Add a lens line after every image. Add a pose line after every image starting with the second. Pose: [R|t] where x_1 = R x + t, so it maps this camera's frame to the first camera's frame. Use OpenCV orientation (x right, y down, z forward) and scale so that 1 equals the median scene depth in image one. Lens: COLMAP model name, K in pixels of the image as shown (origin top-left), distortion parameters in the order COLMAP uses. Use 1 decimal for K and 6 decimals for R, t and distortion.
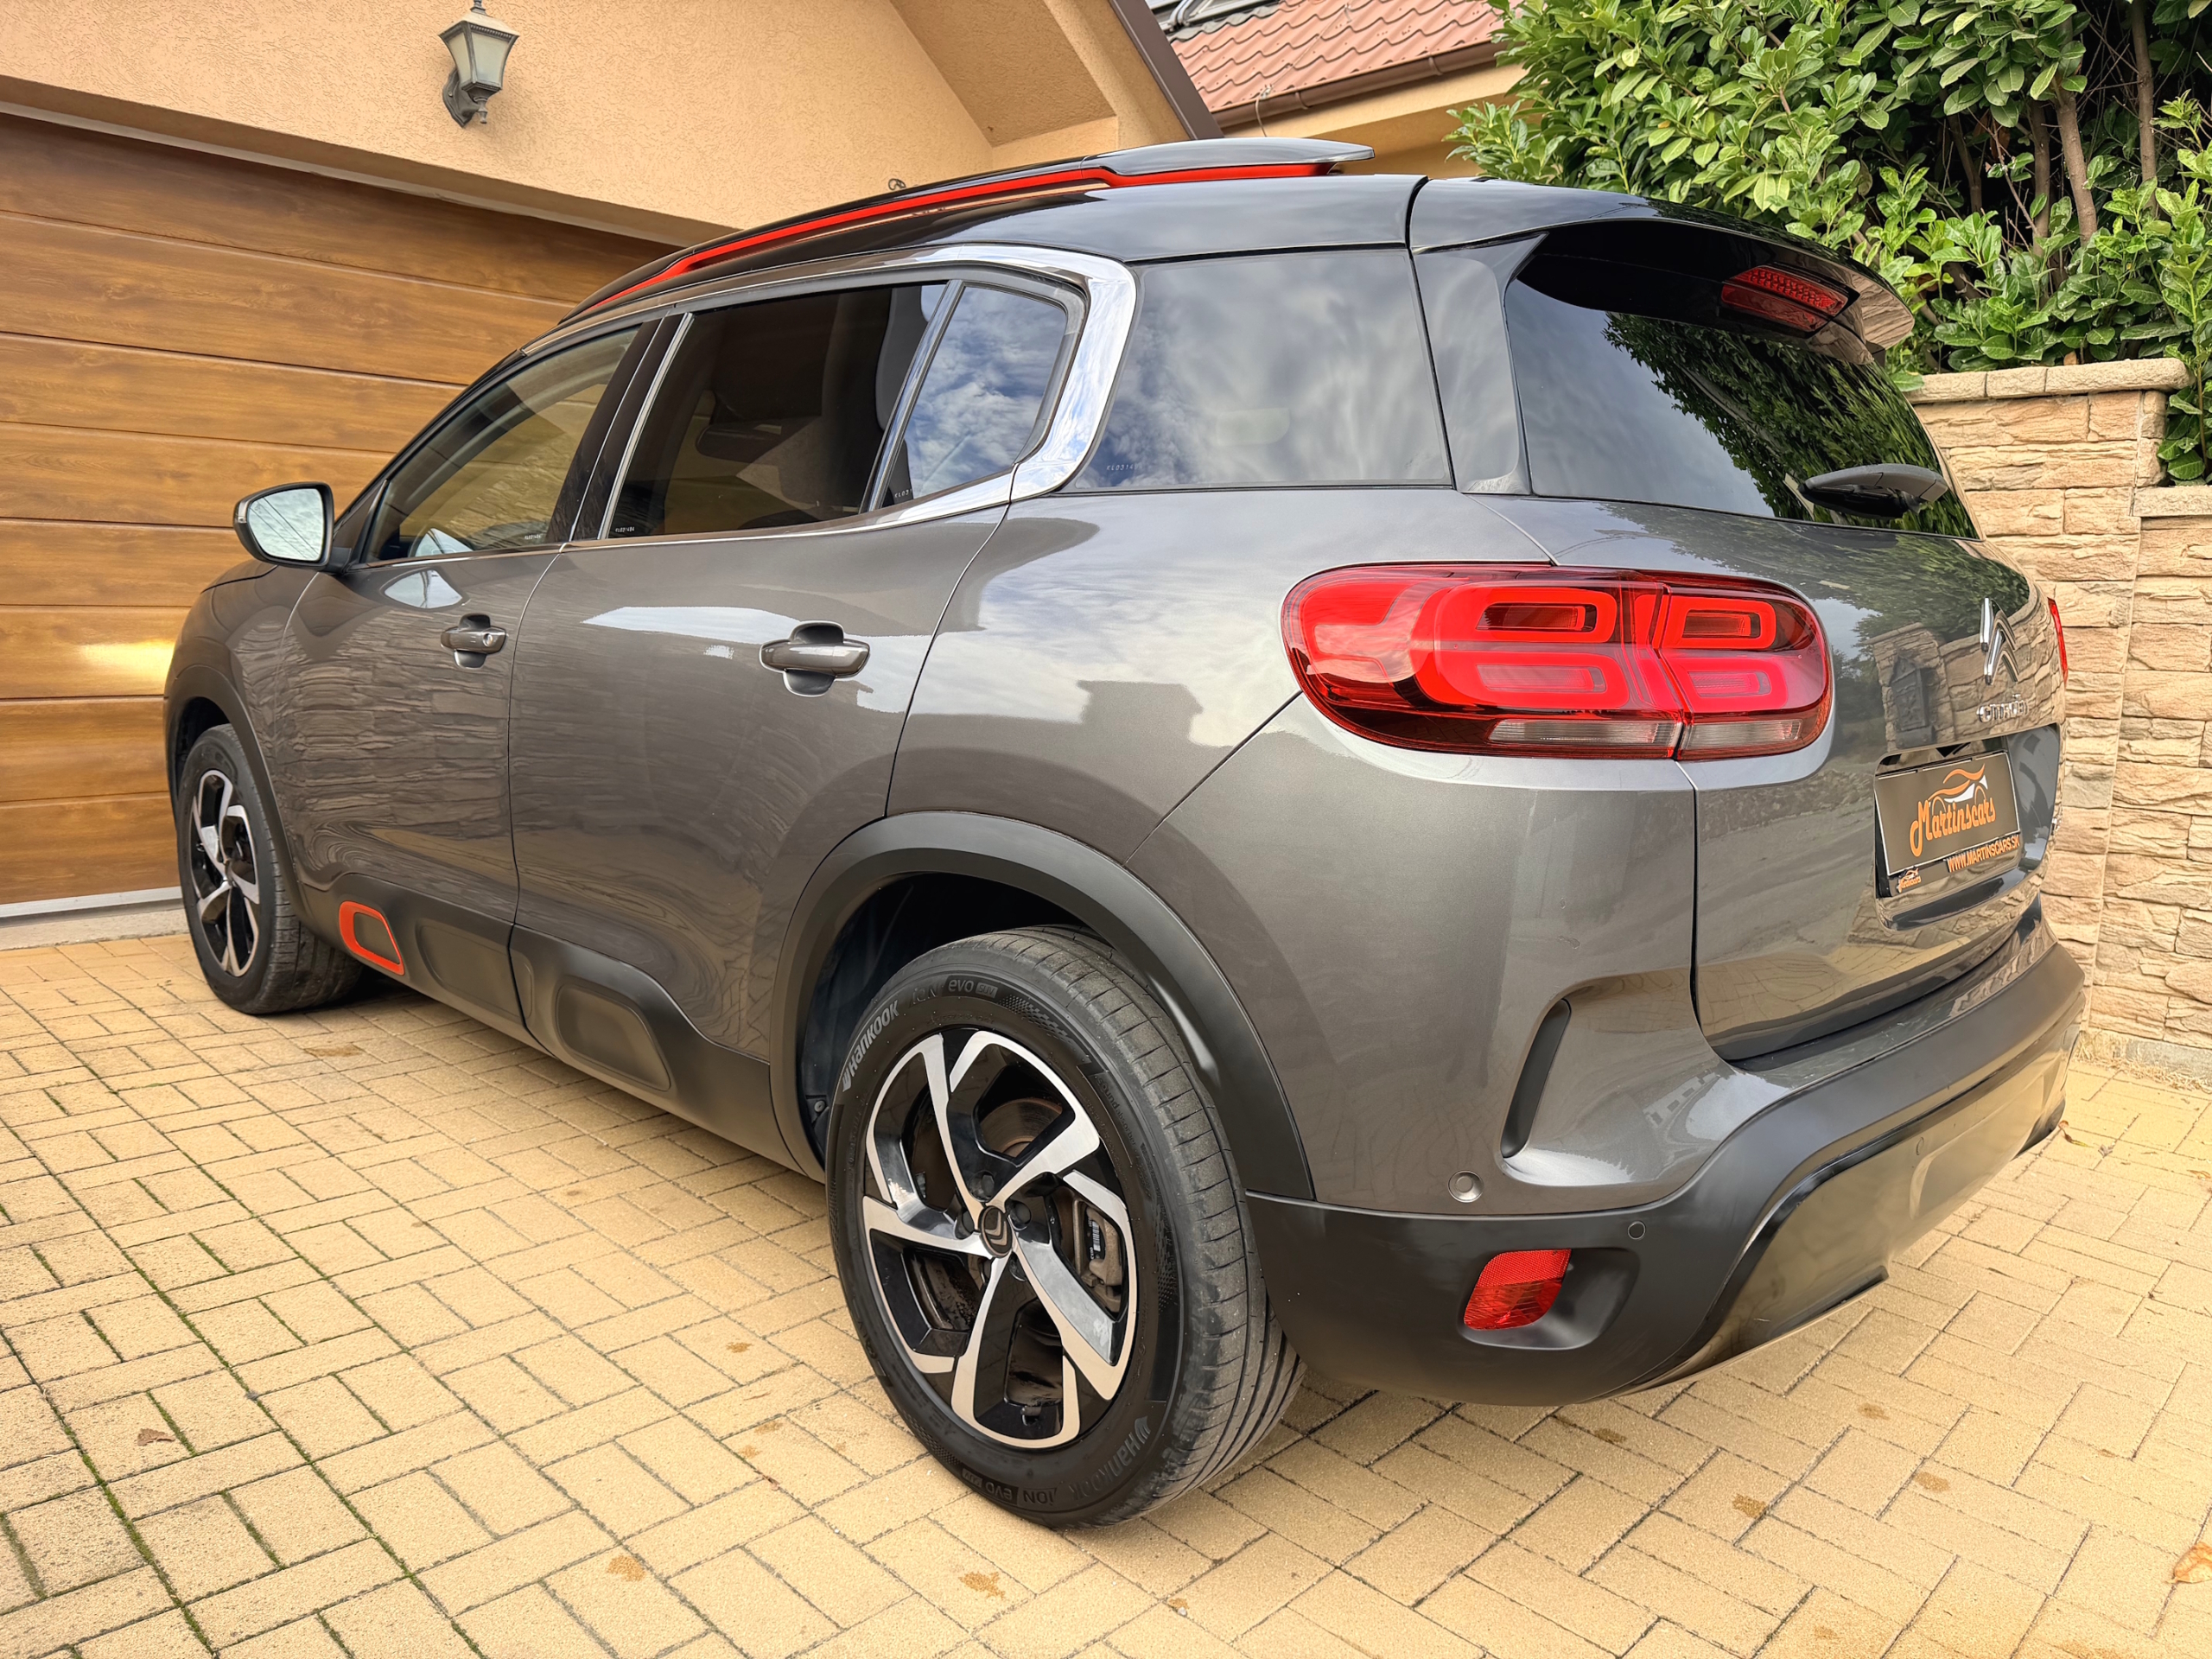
lens RADIAL K [[1564.2, 0, 1108.9], [0, 1564.2, 830.3], [0, 0, 1]] dist [-0.005671, -0.004914]
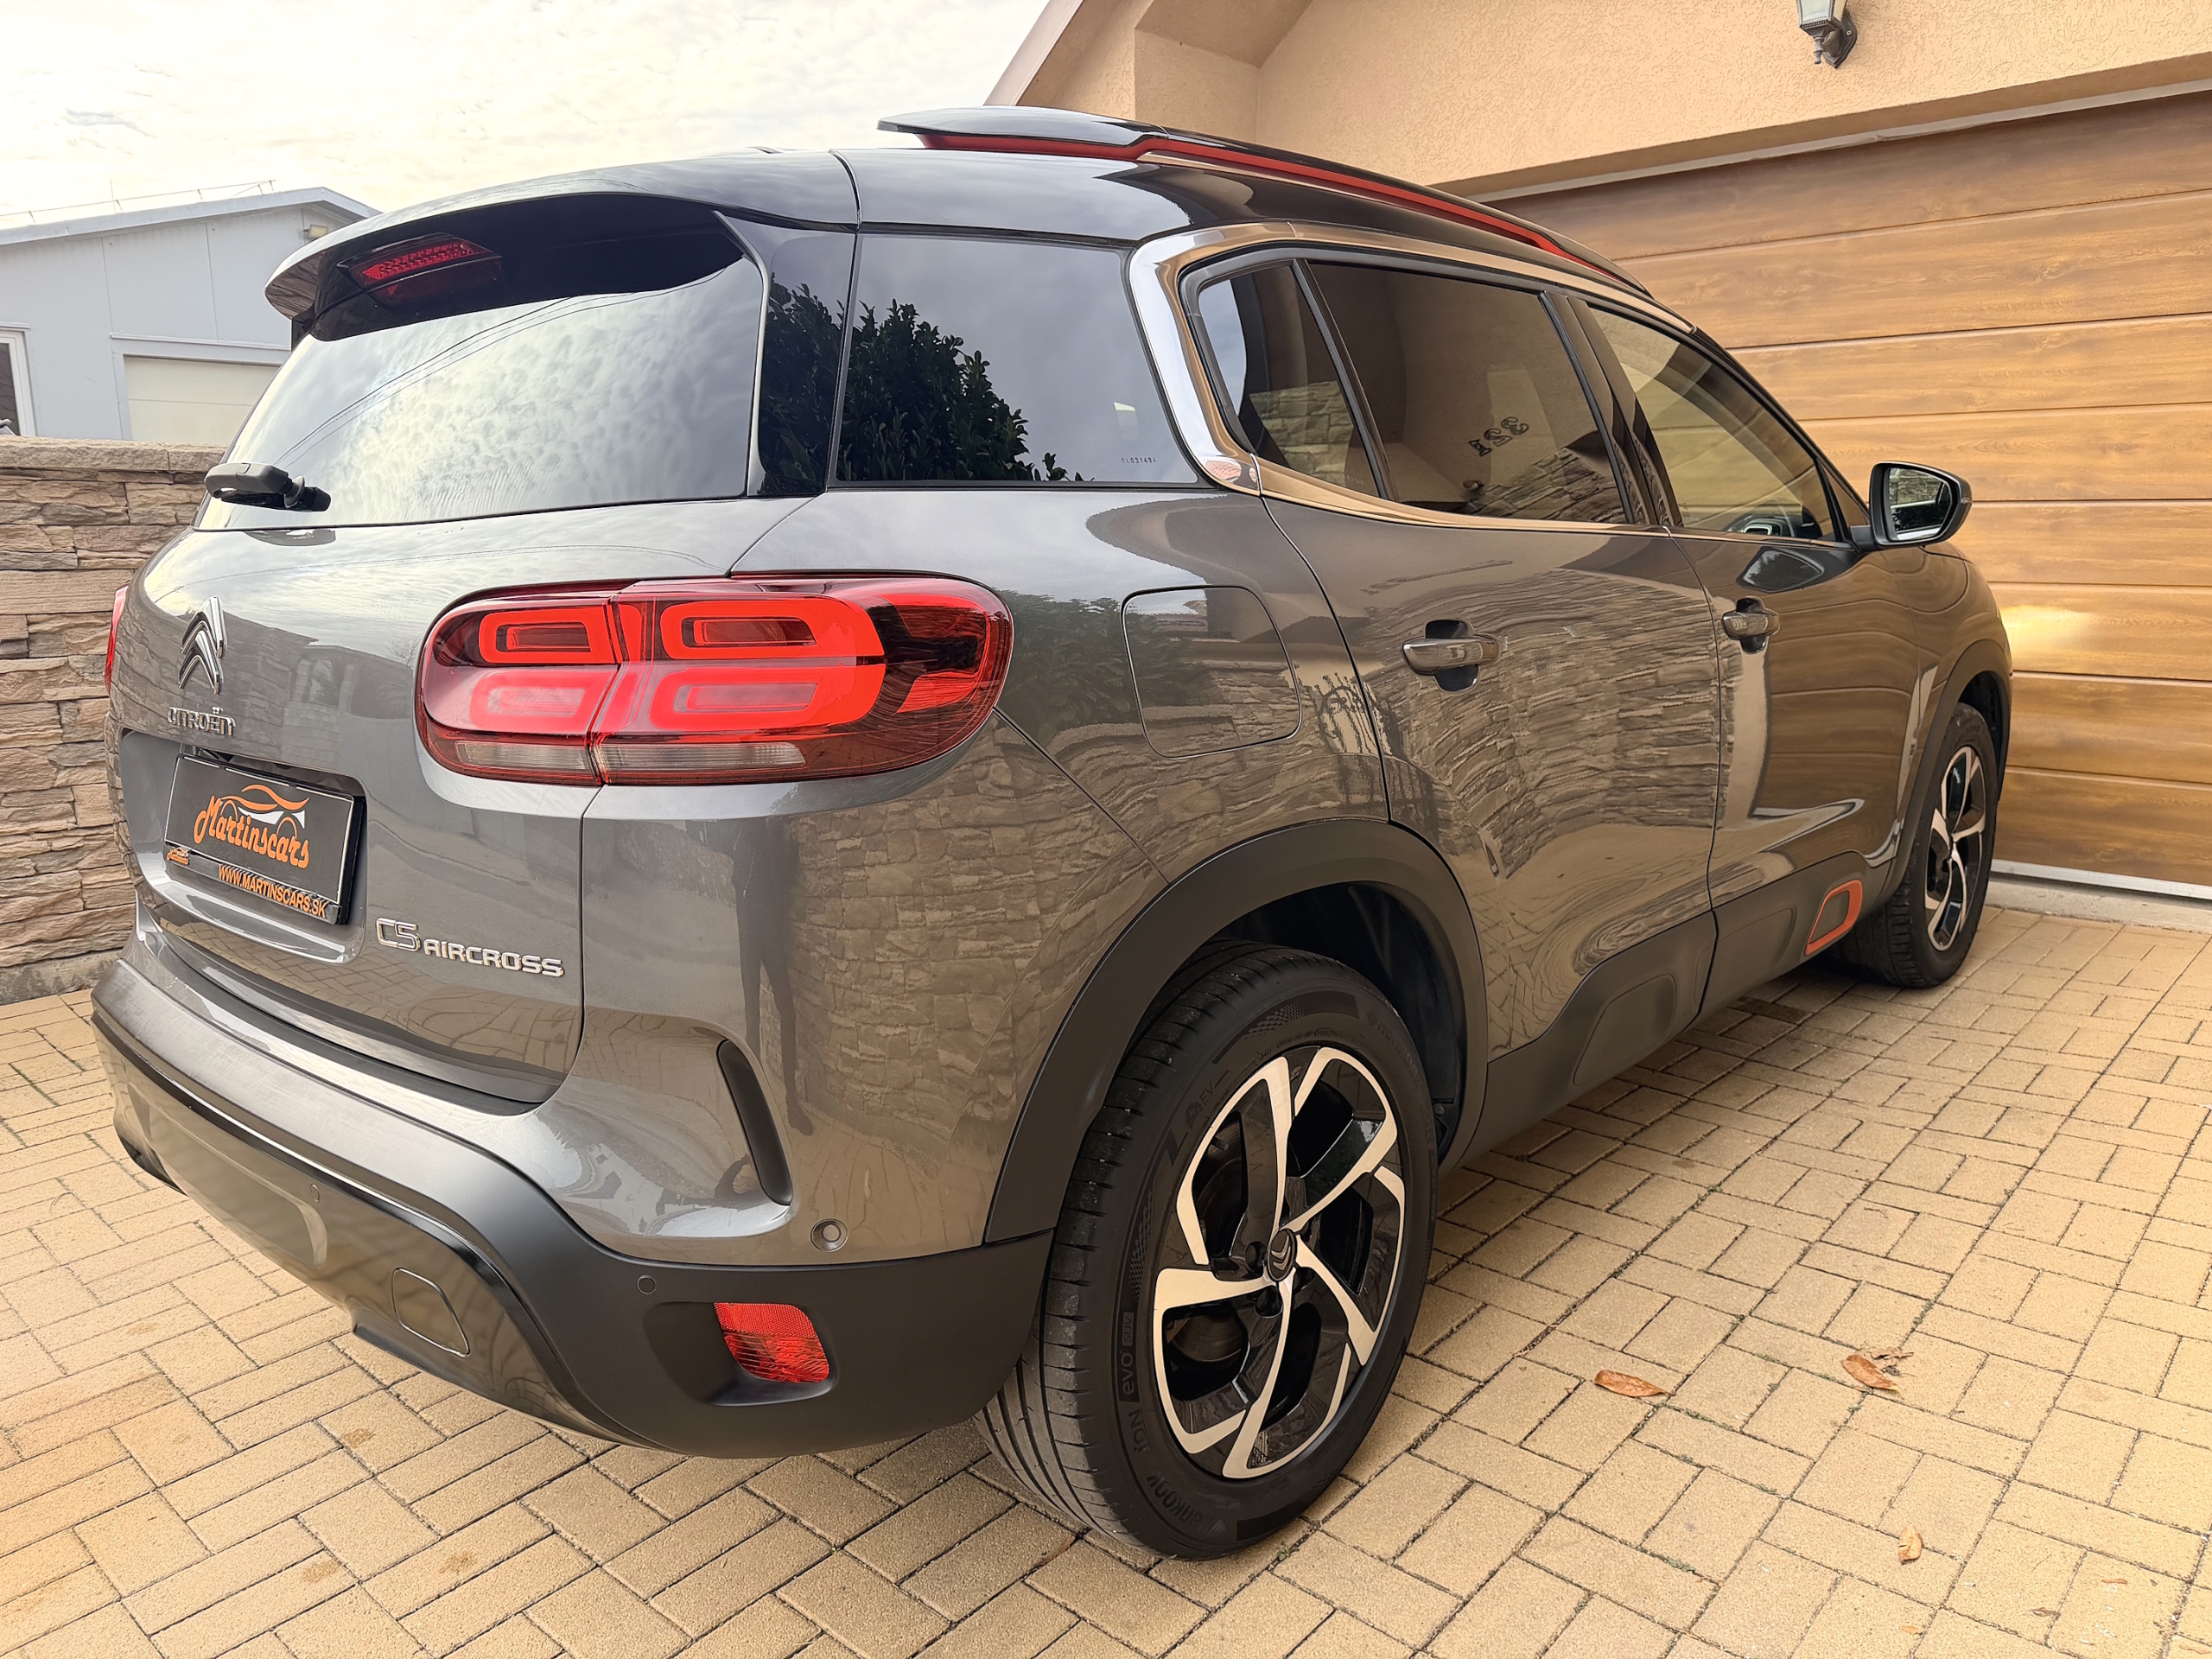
lens RADIAL K [[1555.4, 0, 1111.1], [0, 1555.4, 822.0], [0, 0, 1]] dist [-0.000131, -0.006805]
pose [[0.030817, 0.167707, -0.985355, 0.801530], [-0.136008, 0.977358, 0.162092, -0.157408], [0.990228, 0.129021, 0.052929, 0.784253]]
